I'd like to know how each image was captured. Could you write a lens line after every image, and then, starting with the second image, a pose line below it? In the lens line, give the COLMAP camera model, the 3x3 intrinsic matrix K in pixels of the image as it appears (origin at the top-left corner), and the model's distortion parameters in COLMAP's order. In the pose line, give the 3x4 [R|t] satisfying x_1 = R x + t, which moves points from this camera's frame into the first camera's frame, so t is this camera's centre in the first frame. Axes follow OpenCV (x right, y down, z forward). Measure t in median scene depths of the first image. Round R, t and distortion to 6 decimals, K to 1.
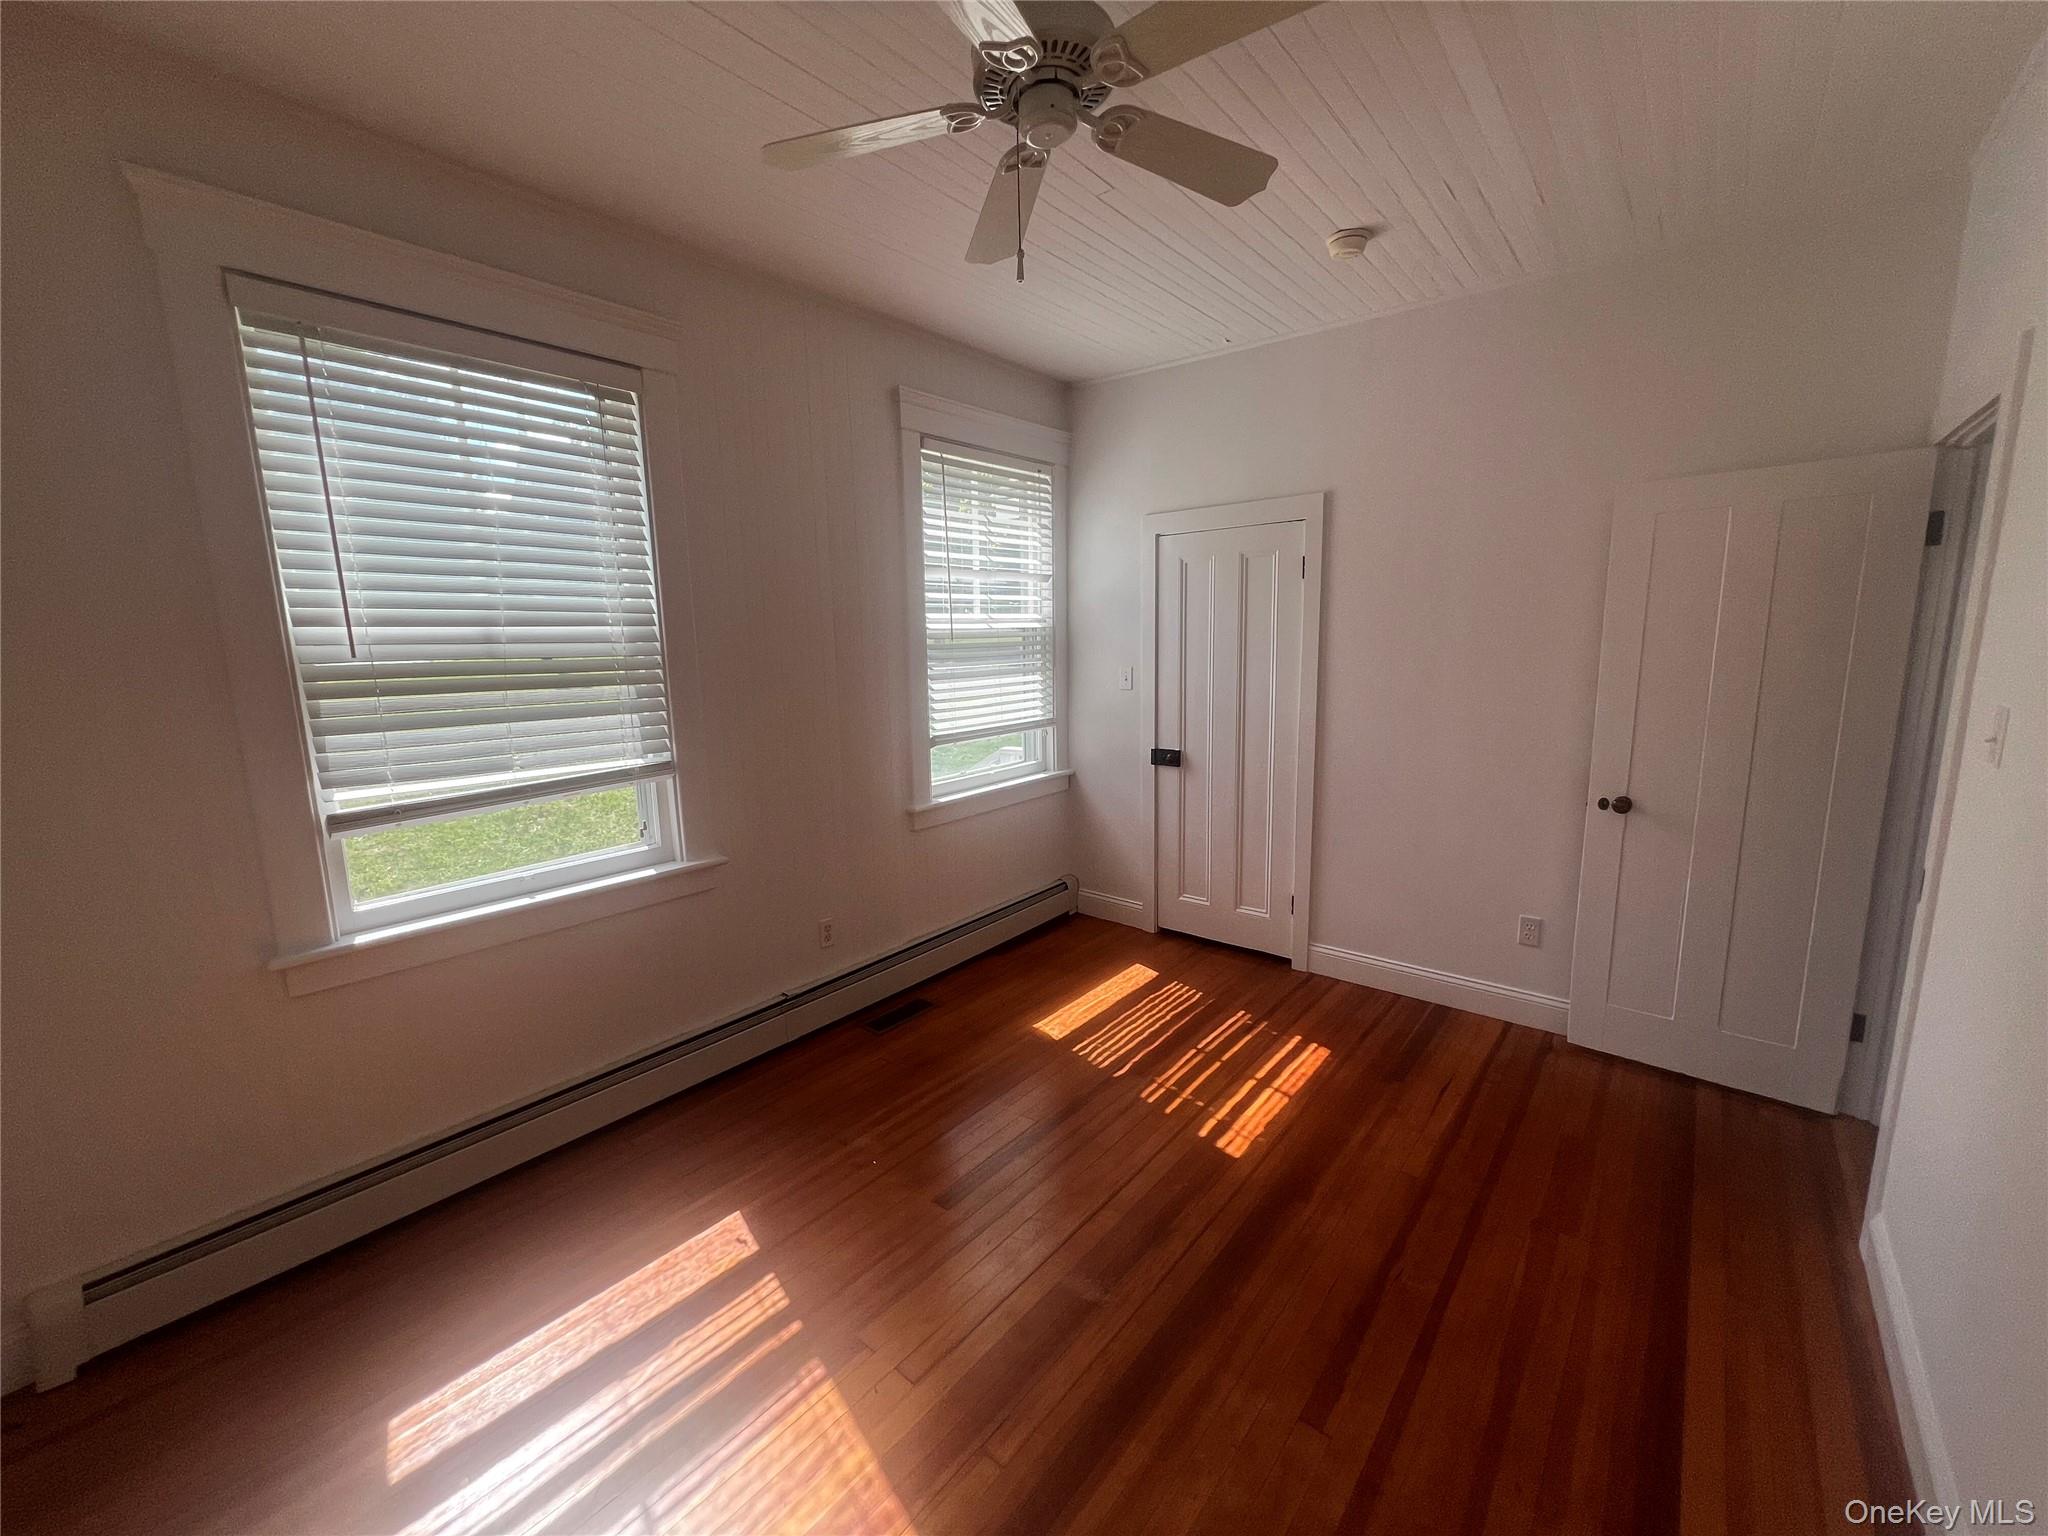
lens RADIAL K [[818.8, 0, 1021.9], [0, 818.8, 767.9], [0, 0, 1]] dist [-0.001320, 0.000757]
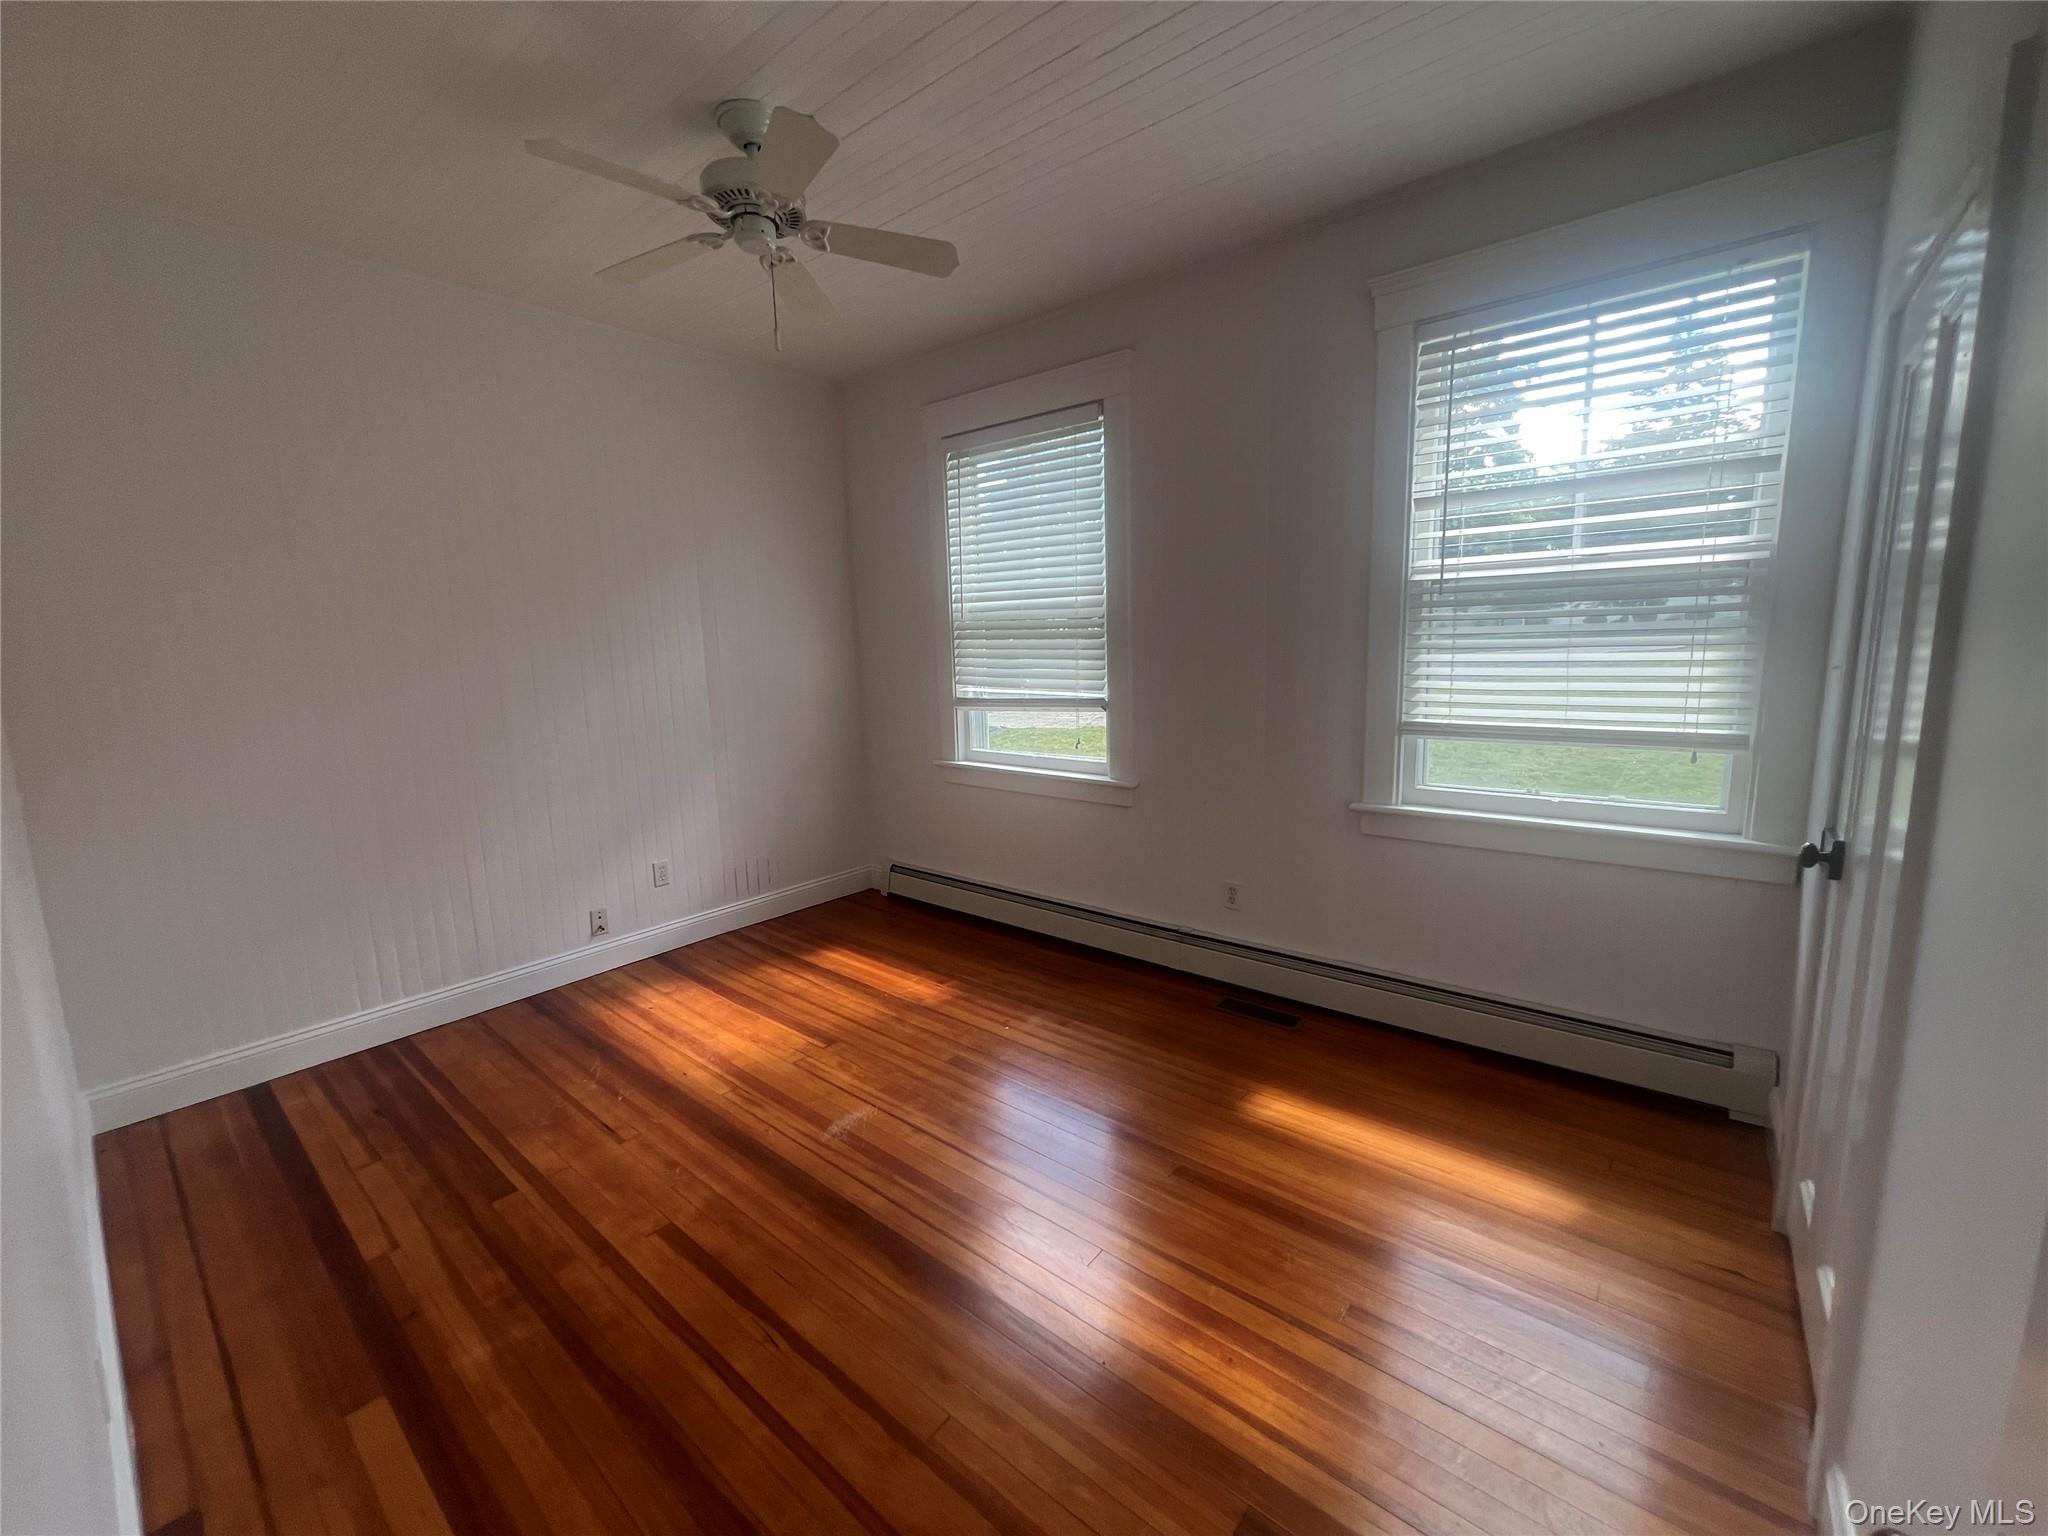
lens RADIAL K [[818.8, 0, 1024.0], [0, 818.8, 774.4], [0, 0, 1]] dist [-0.001320, 0.000757]
pose [[0.002309, 0.181855, -0.983323, 0.880370], [-0.136992, 0.974112, 0.179830, -0.107571], [0.990570, 0.134292, 0.027162, 0.854549]]
